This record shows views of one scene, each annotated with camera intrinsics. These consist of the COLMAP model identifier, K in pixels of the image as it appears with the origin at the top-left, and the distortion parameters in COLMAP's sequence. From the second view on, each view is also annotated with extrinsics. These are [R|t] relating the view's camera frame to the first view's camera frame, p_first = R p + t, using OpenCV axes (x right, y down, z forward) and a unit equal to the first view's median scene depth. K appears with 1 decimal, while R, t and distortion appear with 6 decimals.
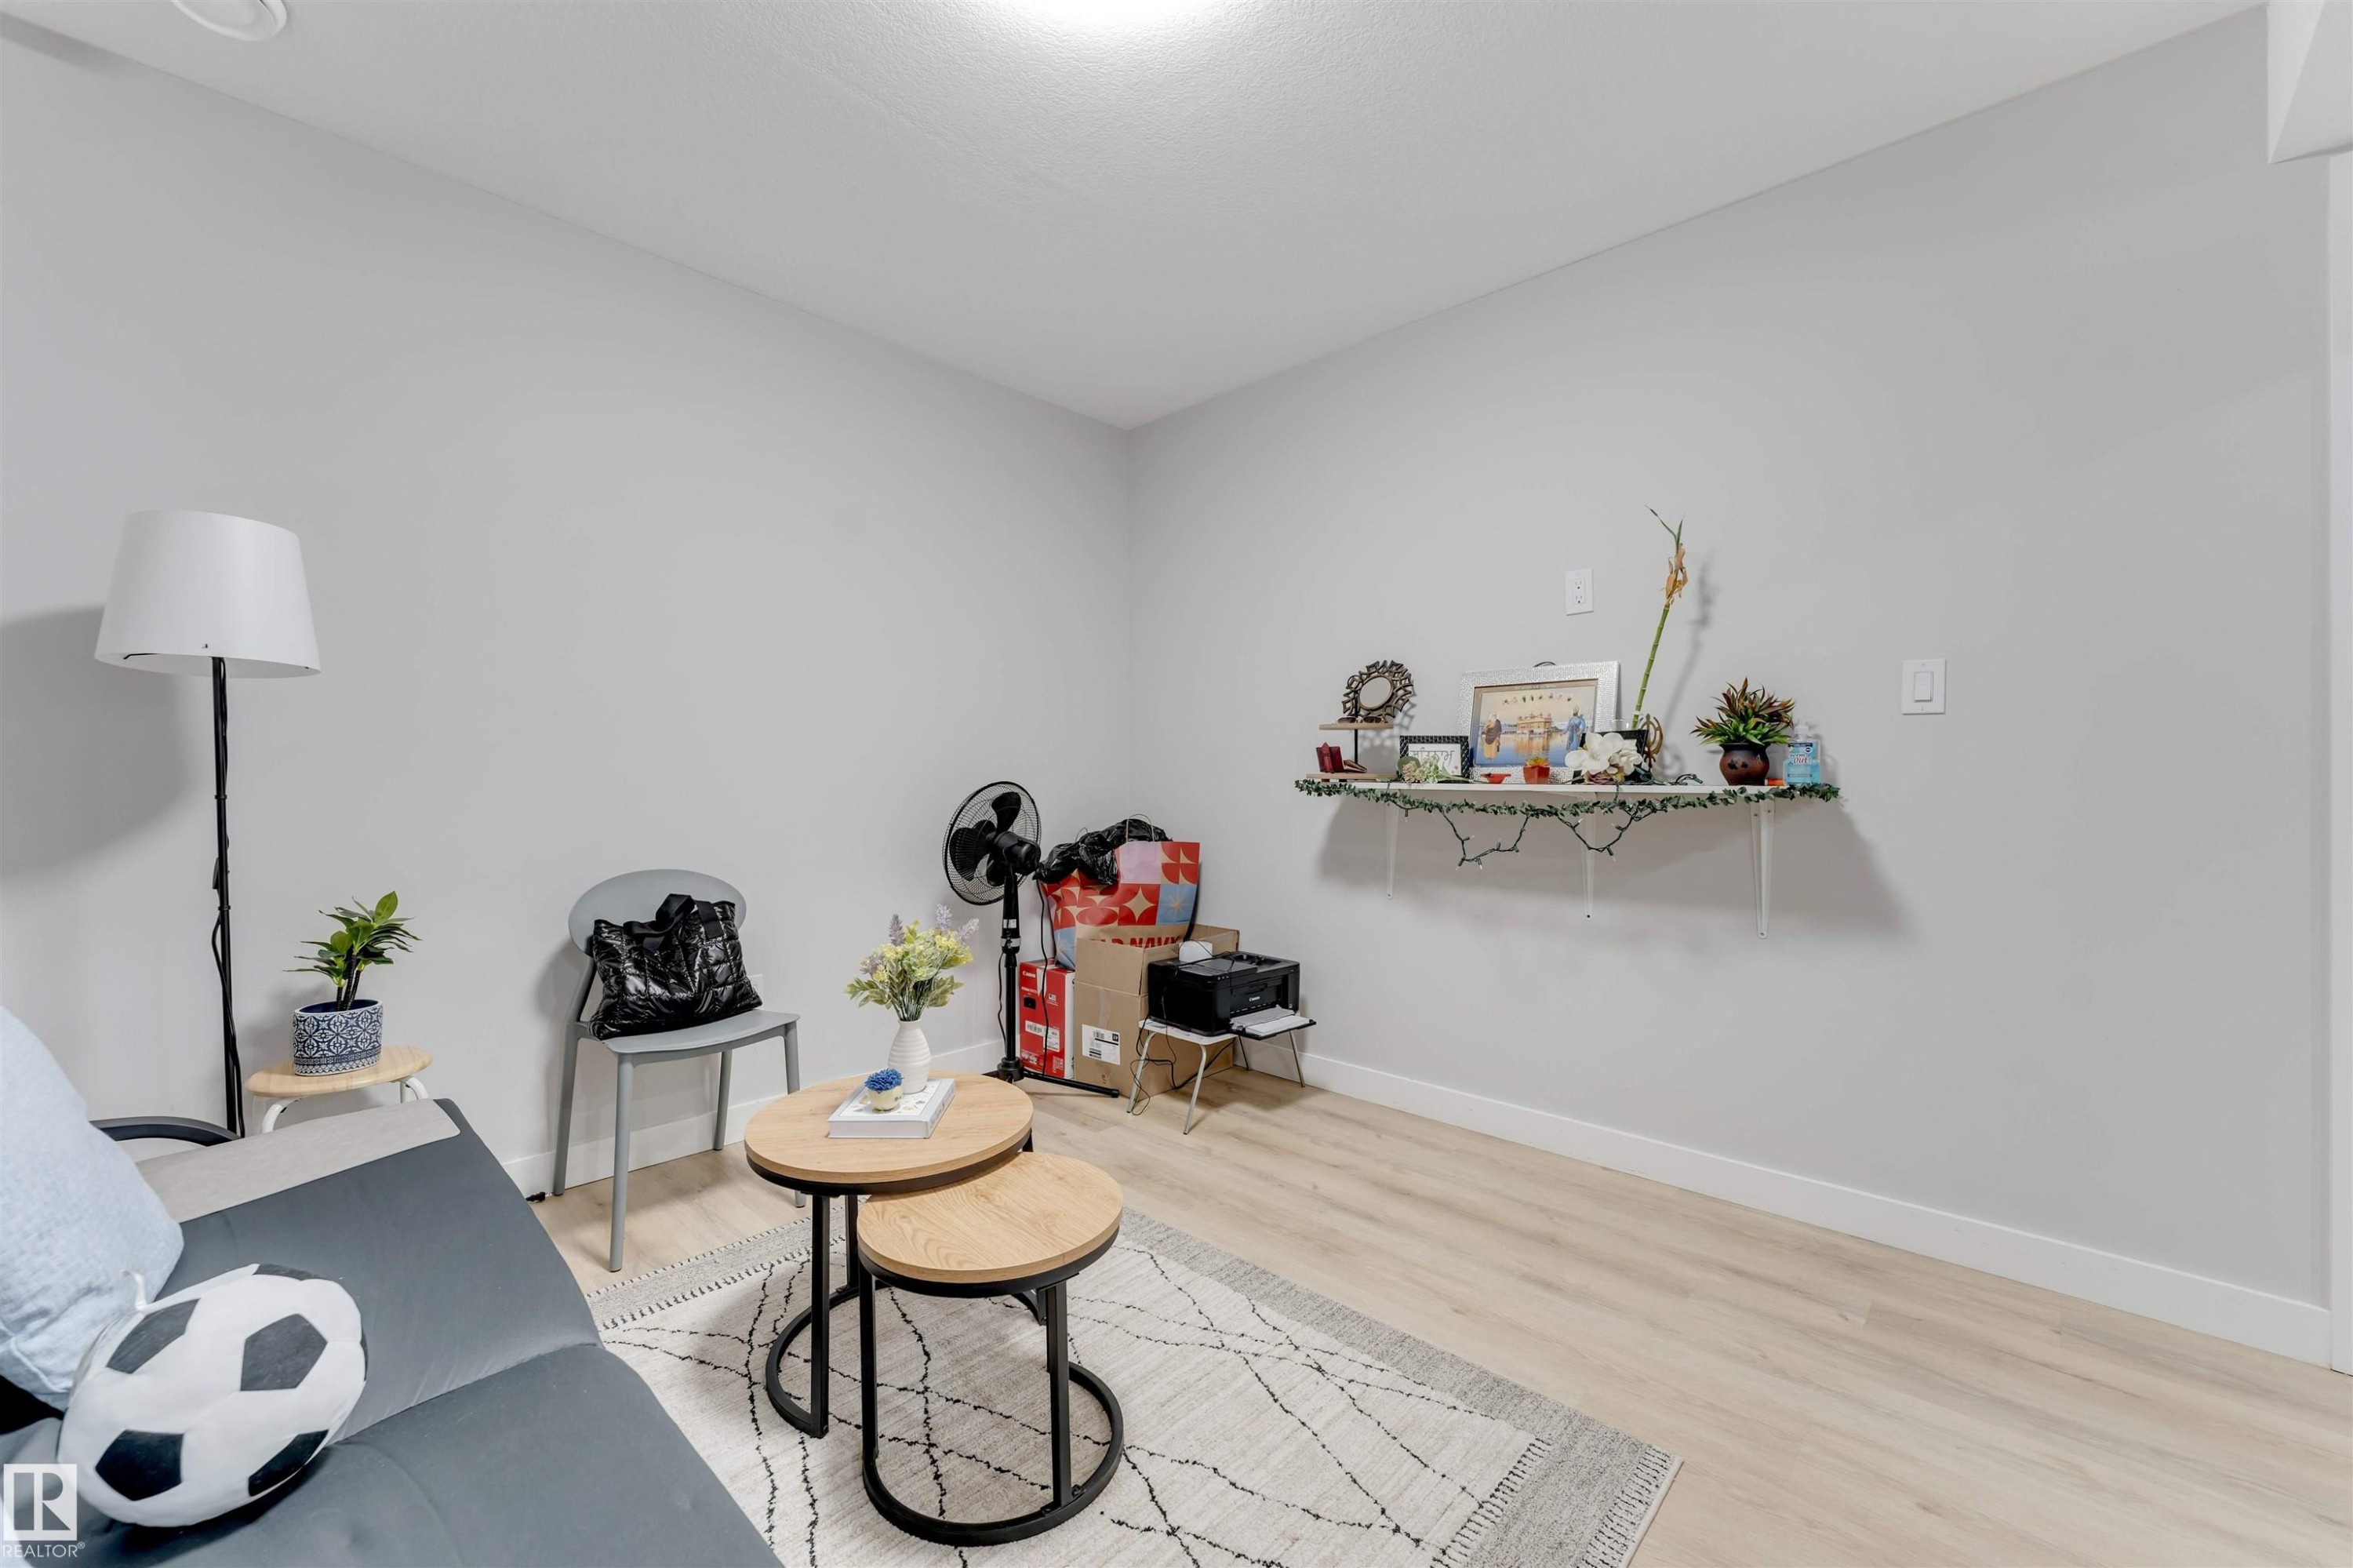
lens RADIAL K [[927.3, 0, 1174.5], [0, 927.3, 788.3], [0, 0, 1]] dist [-0.000681, -0.000014]
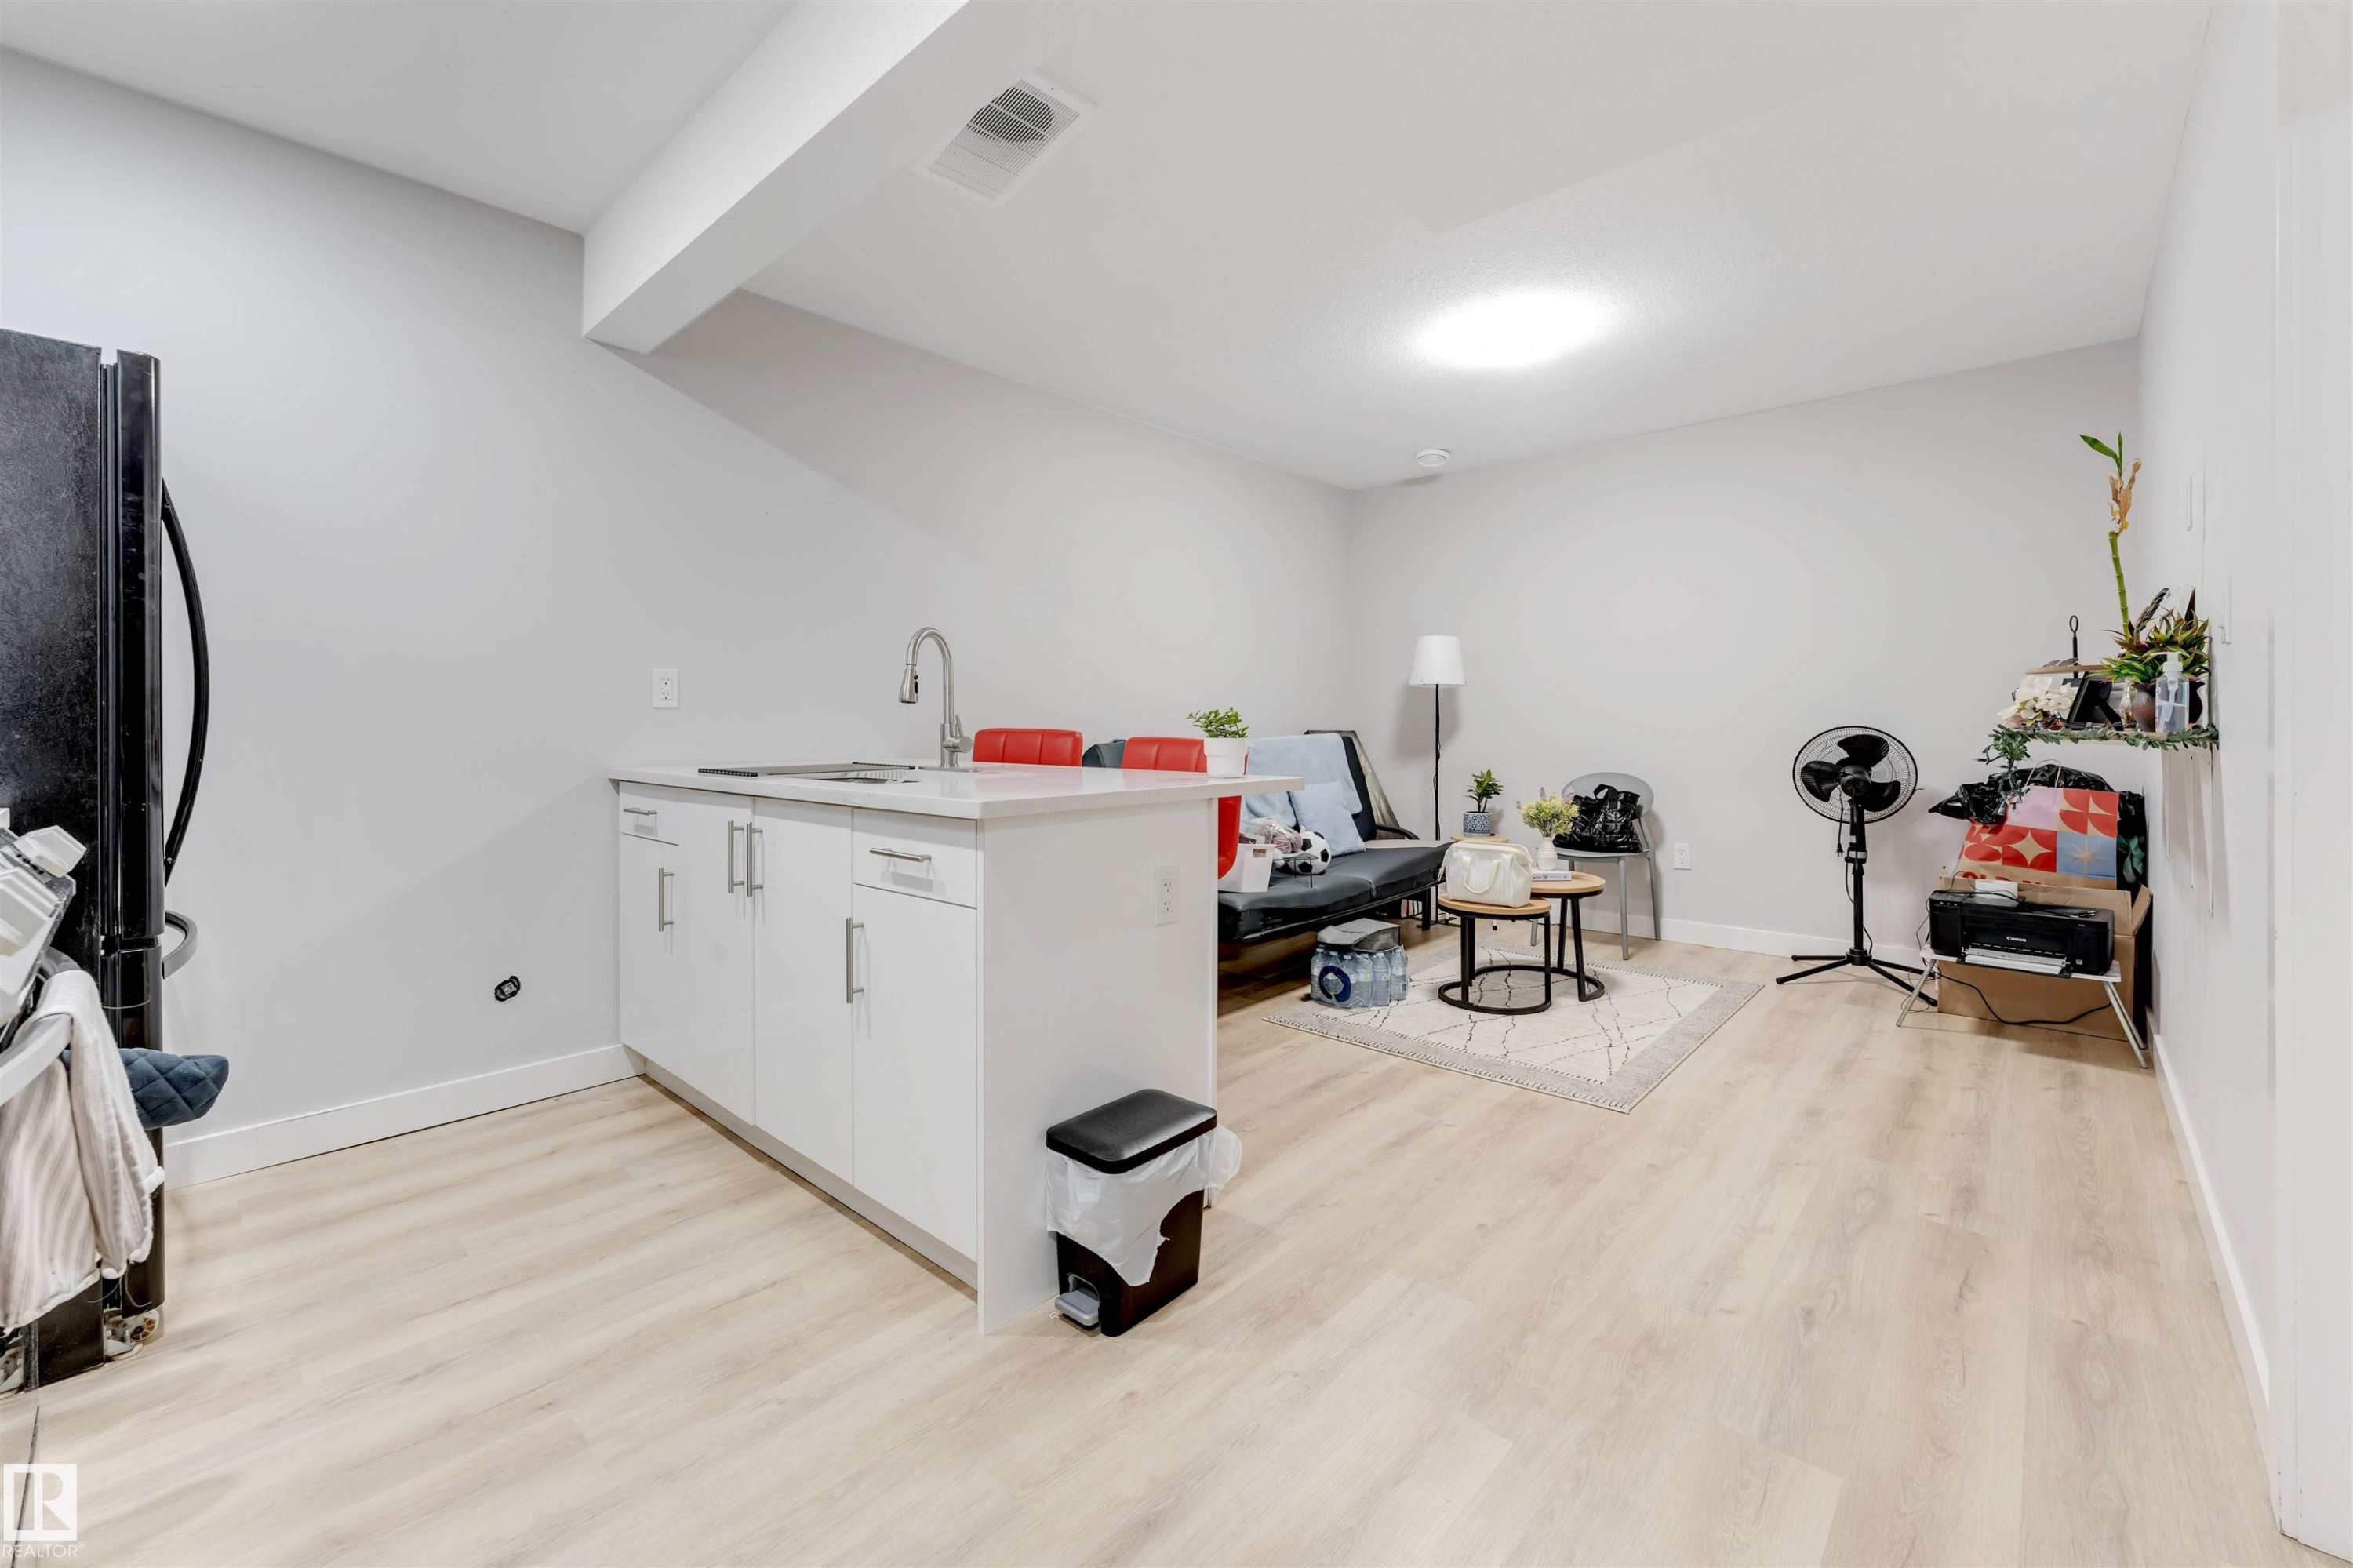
lens RADIAL K [[953.7, 0, 1165.0], [0, 953.7, 721.0], [0, 0, 1]] dist [-0.004219, -0.000069]
pose [[0.020306, -0.008352, -0.999759, 1.188372], [-0.007518, 0.999936, -0.008506, 0.003511], [0.999766, 0.007689, 0.020241, 0.044905]]
